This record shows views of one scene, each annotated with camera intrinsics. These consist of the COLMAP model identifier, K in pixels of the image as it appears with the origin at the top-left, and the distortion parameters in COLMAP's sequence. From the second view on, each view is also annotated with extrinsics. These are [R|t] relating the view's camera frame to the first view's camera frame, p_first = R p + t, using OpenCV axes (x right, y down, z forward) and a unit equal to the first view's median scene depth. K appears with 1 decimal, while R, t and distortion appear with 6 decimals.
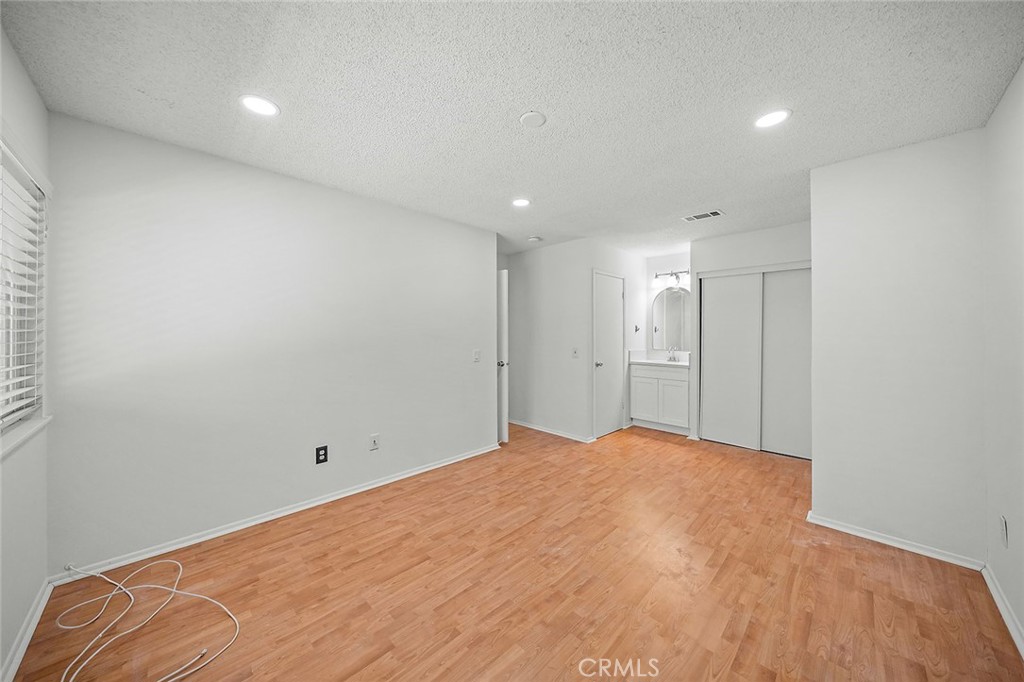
lens RADIAL K [[348.7, 0, 510.8], [0, 348.7, 336.7], [0, 0, 1]] dist [-0.002598, 0.000759]
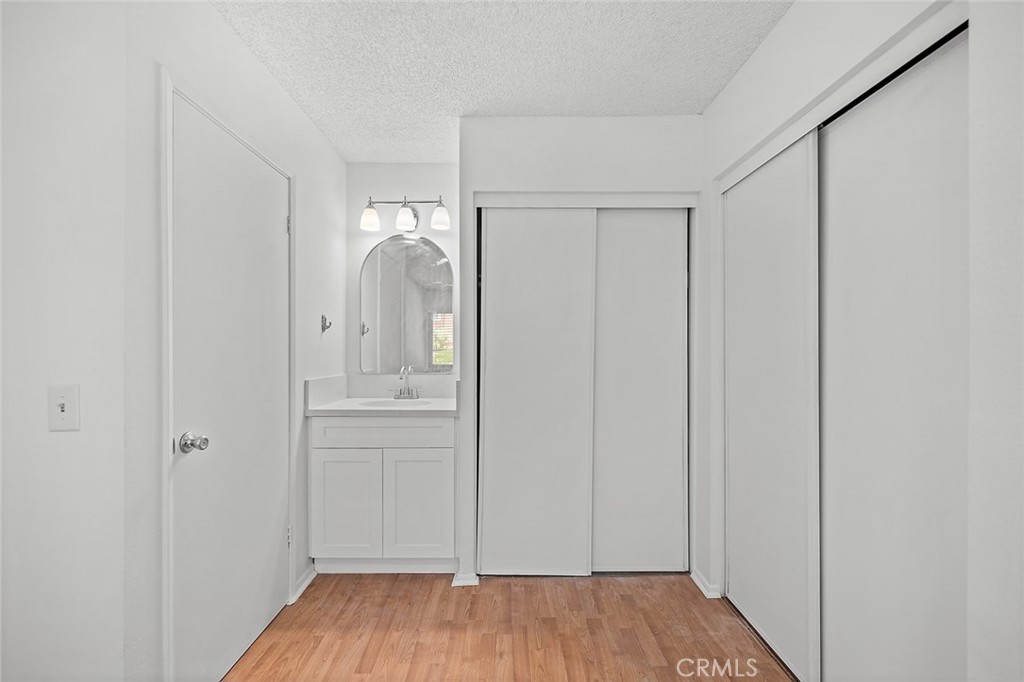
lens RADIAL K [[421.4, 0, 510.4], [0, 421.4, 344.6], [0, 0, 1]] dist [-0.001870, 0.000966]
pose [[0.696870, 0.001484, 0.717196, 0.175462], [0.008089, 0.999918, -0.009929, 0.007712], [-0.717151, 0.012721, 0.696801, 0.547537]]
